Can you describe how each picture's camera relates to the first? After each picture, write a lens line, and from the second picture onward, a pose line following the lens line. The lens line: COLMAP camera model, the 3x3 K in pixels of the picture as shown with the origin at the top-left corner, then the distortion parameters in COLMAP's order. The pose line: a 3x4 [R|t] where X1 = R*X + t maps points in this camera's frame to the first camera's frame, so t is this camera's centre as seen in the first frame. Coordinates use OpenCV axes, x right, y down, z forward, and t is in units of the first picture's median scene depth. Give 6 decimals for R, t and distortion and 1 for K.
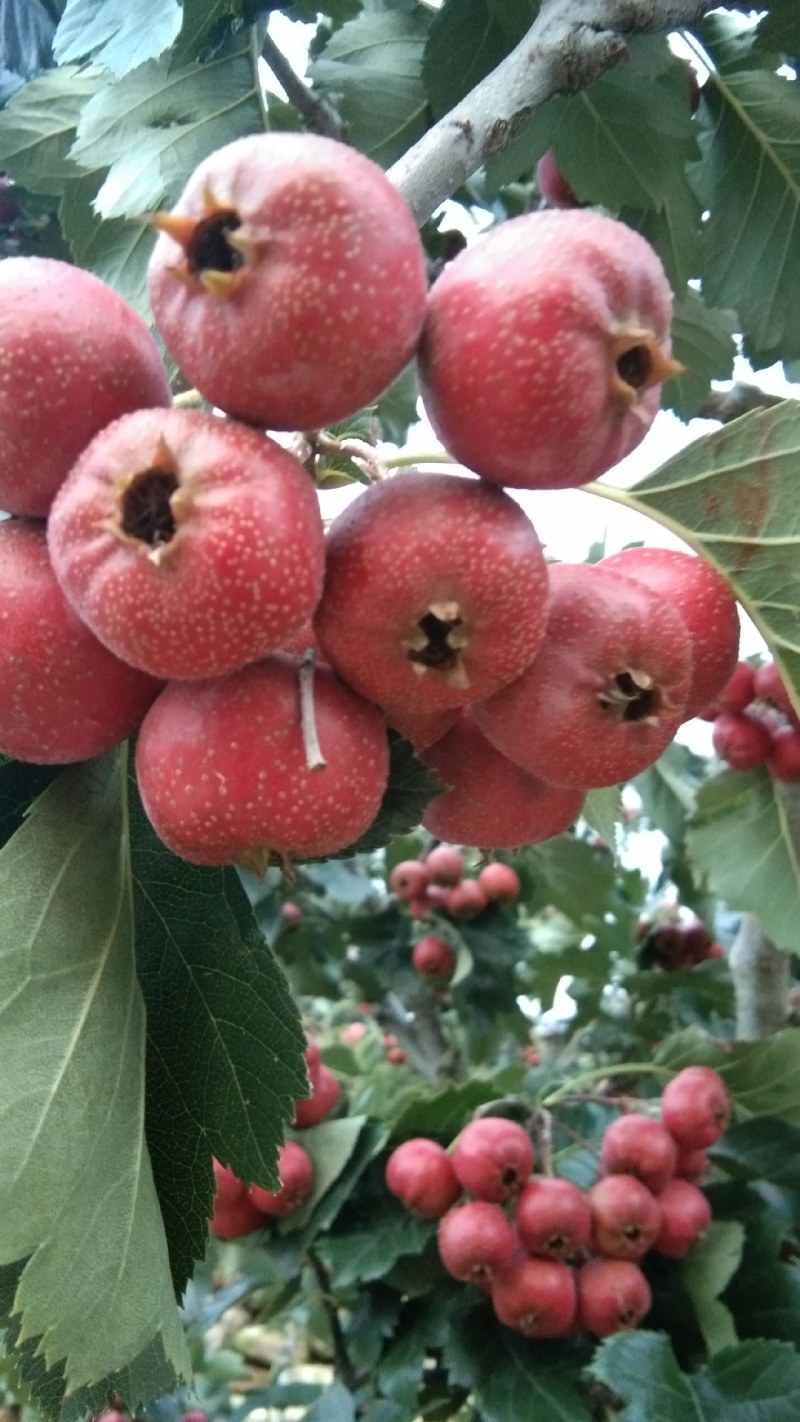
lens RADIAL K [[1136.2, 0, 400.0], [0, 1136.2, 711.0], [0, 0, 1]] dist [0.086971, -0.180983]
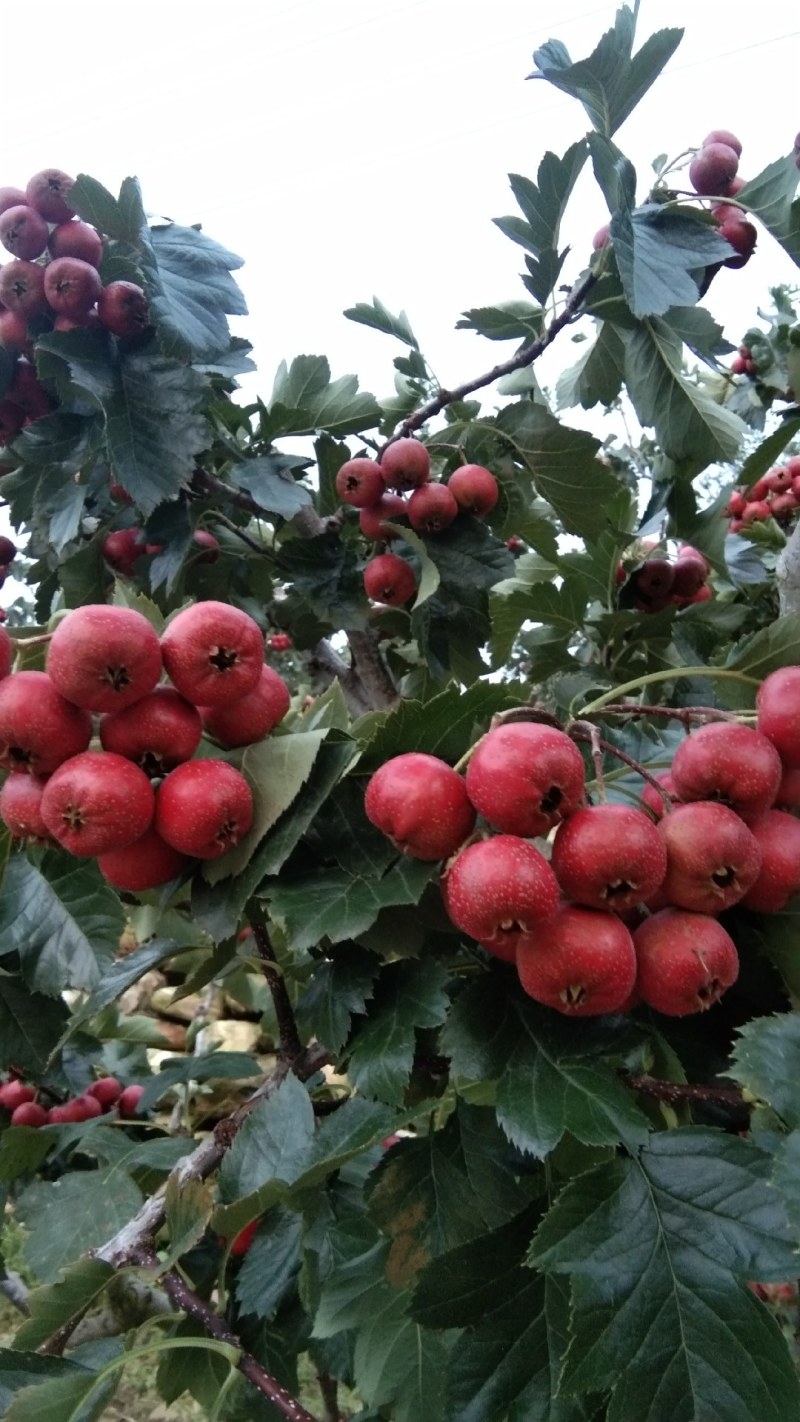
lens RADIAL K [[1136.2, 0, 400.0], [0, 1136.2, 711.0], [0, 0, 1]] dist [0.086971, -0.180983]
pose [[0.996600, 0.009838, 0.081804, -0.046280], [-0.030389, 0.966737, 0.253963, 0.178315], [-0.076584, -0.255585, 0.963748, 0.355852]]
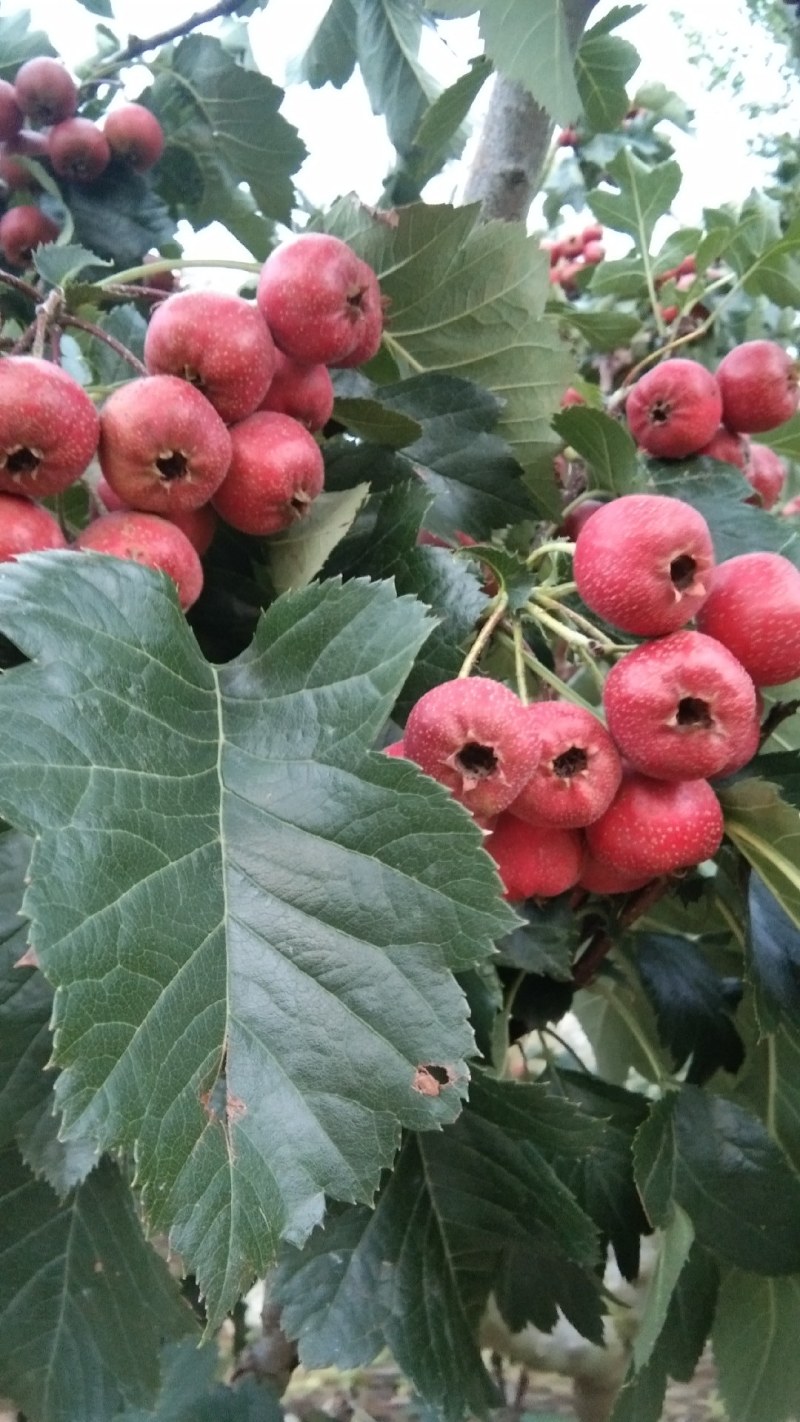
lens RADIAL K [[1136.2, 0, 400.0], [0, 1136.2, 711.0], [0, 0, 1]] dist [0.086971, -0.180983]
pose [[0.974282, 0.032108, 0.223034, 0.179437], [-0.120149, 0.911376, 0.393646, 0.311614], [-0.190629, -0.410320, 0.891795, 0.402701]]
